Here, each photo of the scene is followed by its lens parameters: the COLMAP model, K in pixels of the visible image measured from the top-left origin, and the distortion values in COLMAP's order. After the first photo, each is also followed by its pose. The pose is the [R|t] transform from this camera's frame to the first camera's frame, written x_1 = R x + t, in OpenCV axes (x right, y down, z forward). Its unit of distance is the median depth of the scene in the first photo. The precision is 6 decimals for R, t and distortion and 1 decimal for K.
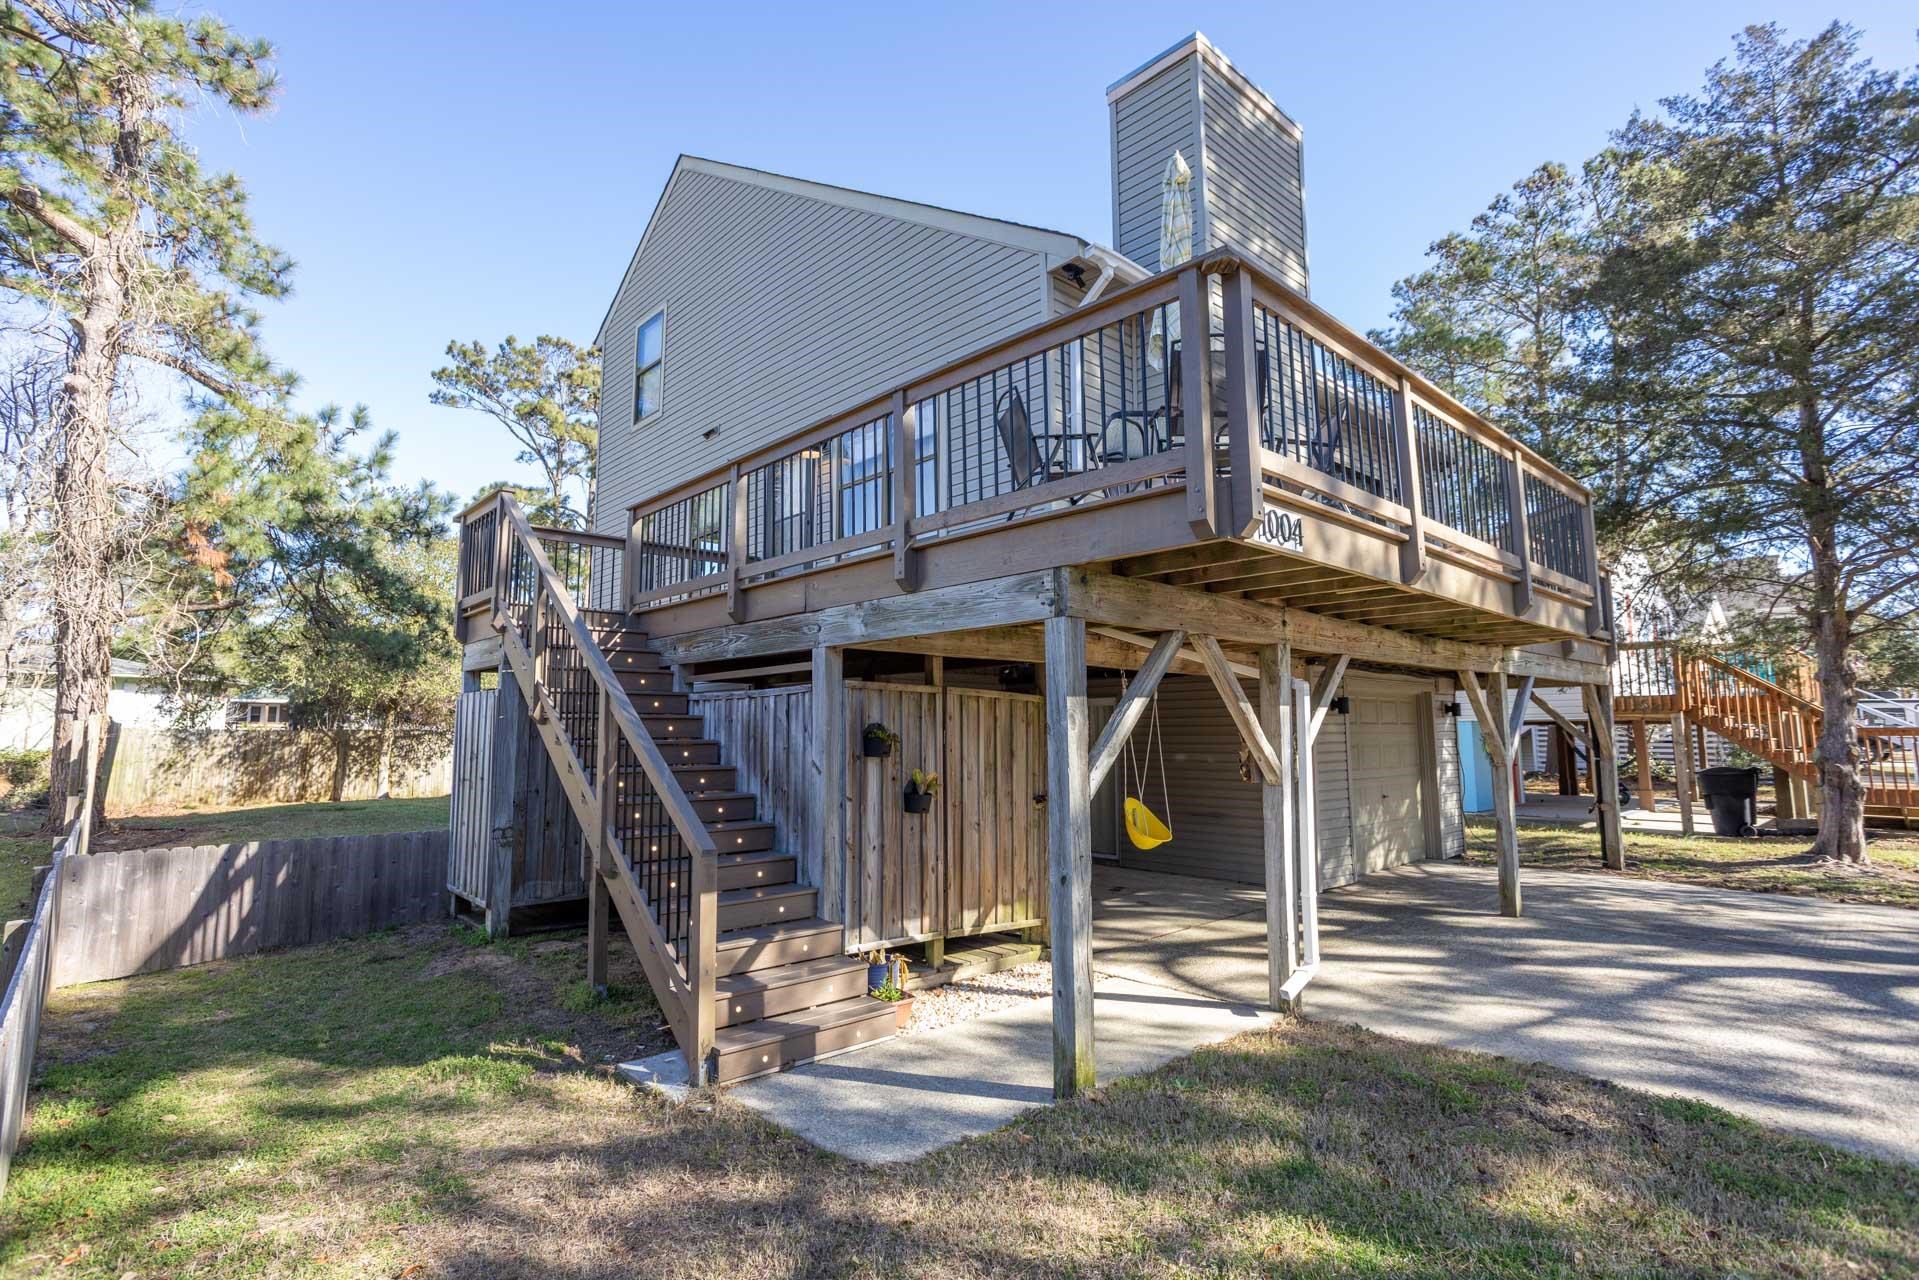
lens RADIAL K [[904.5, 0, 944.0], [0, 904.5, 633.9], [0, 0, 1]] dist [-0.009886, 0.001153]
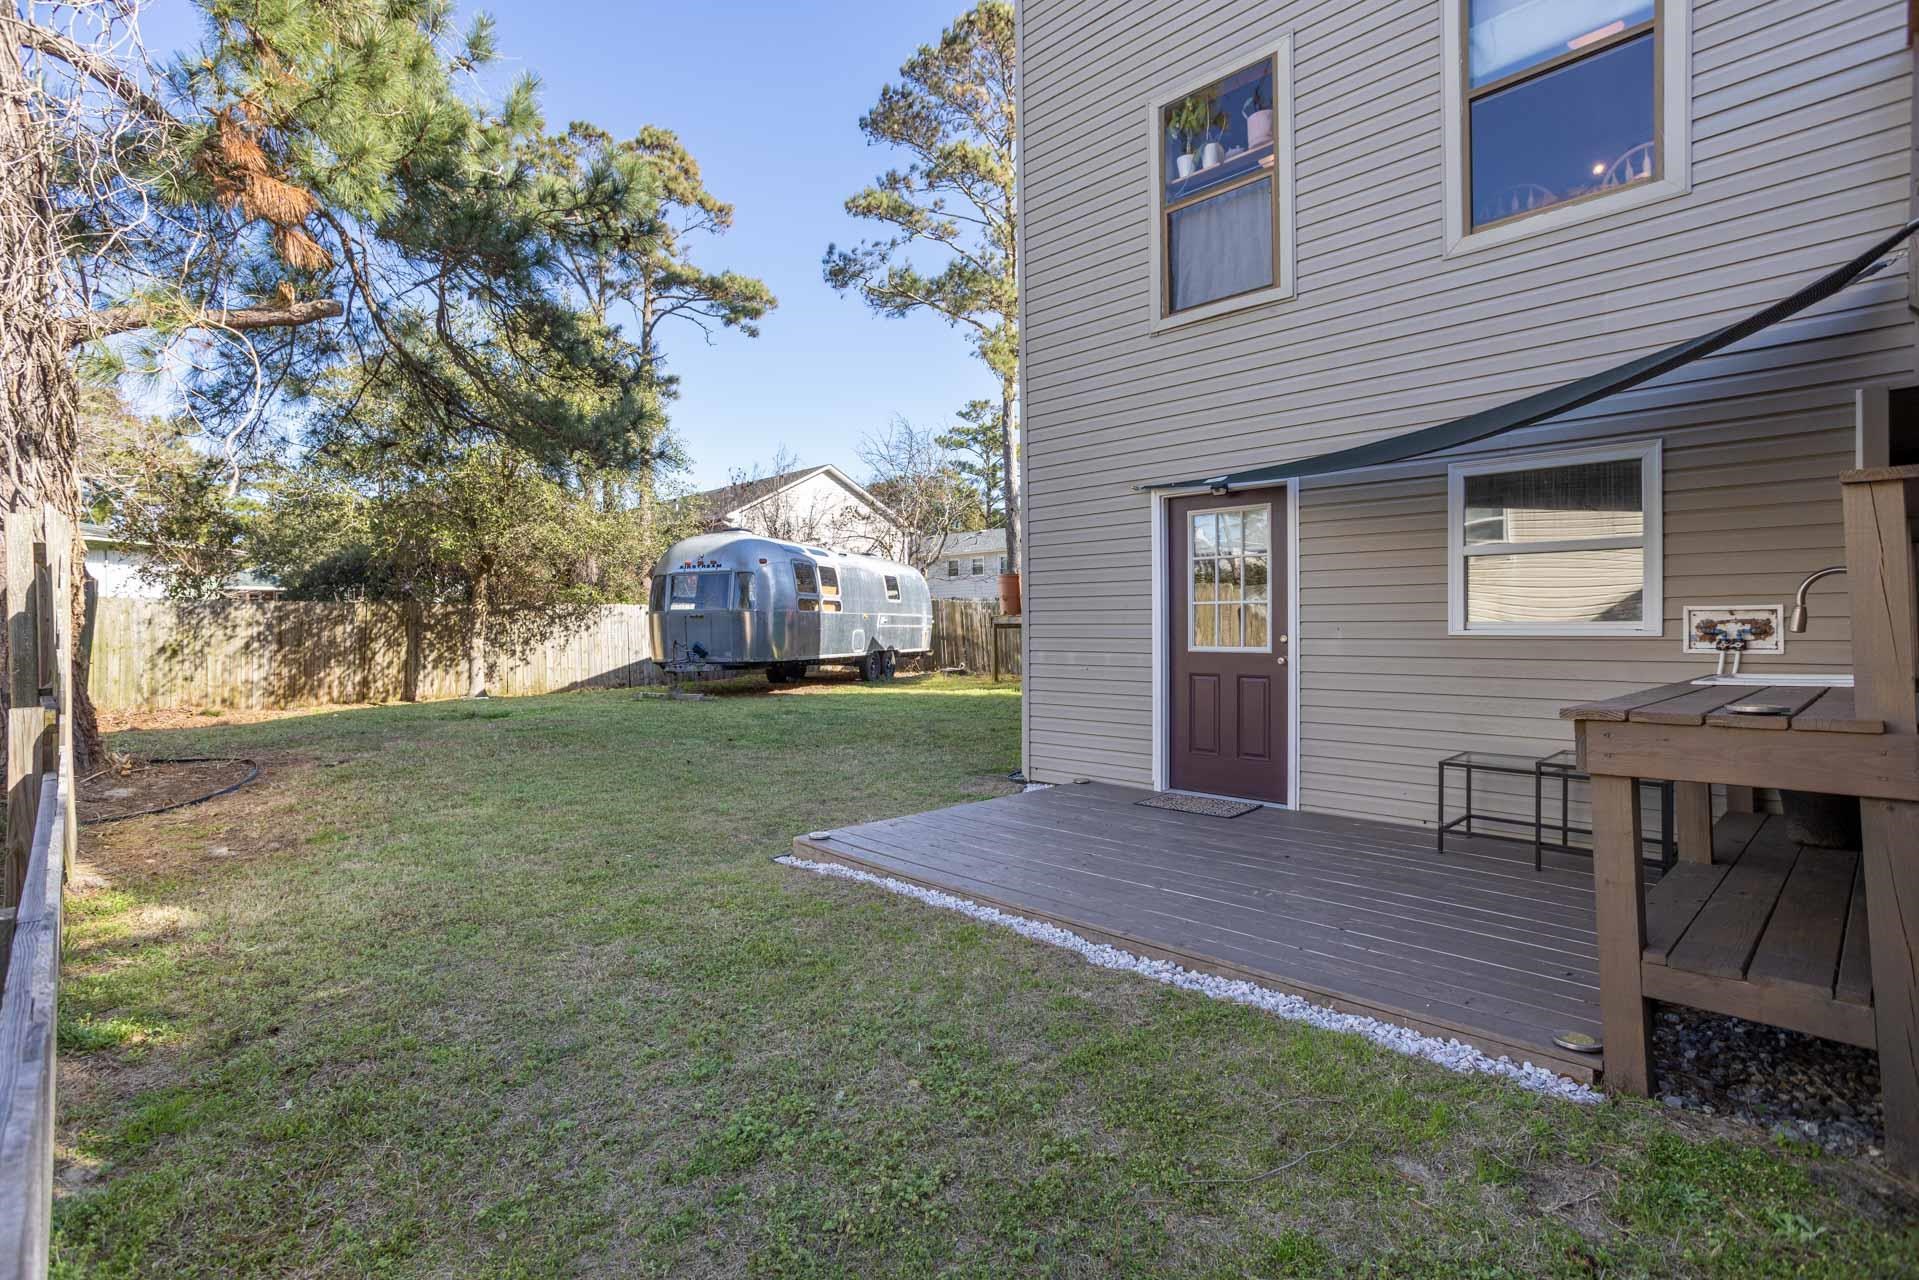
lens RADIAL K [[904.5, 0, 962.9], [0, 904.5, 630.7], [0, 0, 1]] dist [-0.009886, 0.001153]
pose [[0.998998, -0.007433, 0.044134, -0.293130], [0.002349, 0.993462, 0.114139, 0.053609], [-0.044694, -0.113921, 0.992484, 0.301983]]
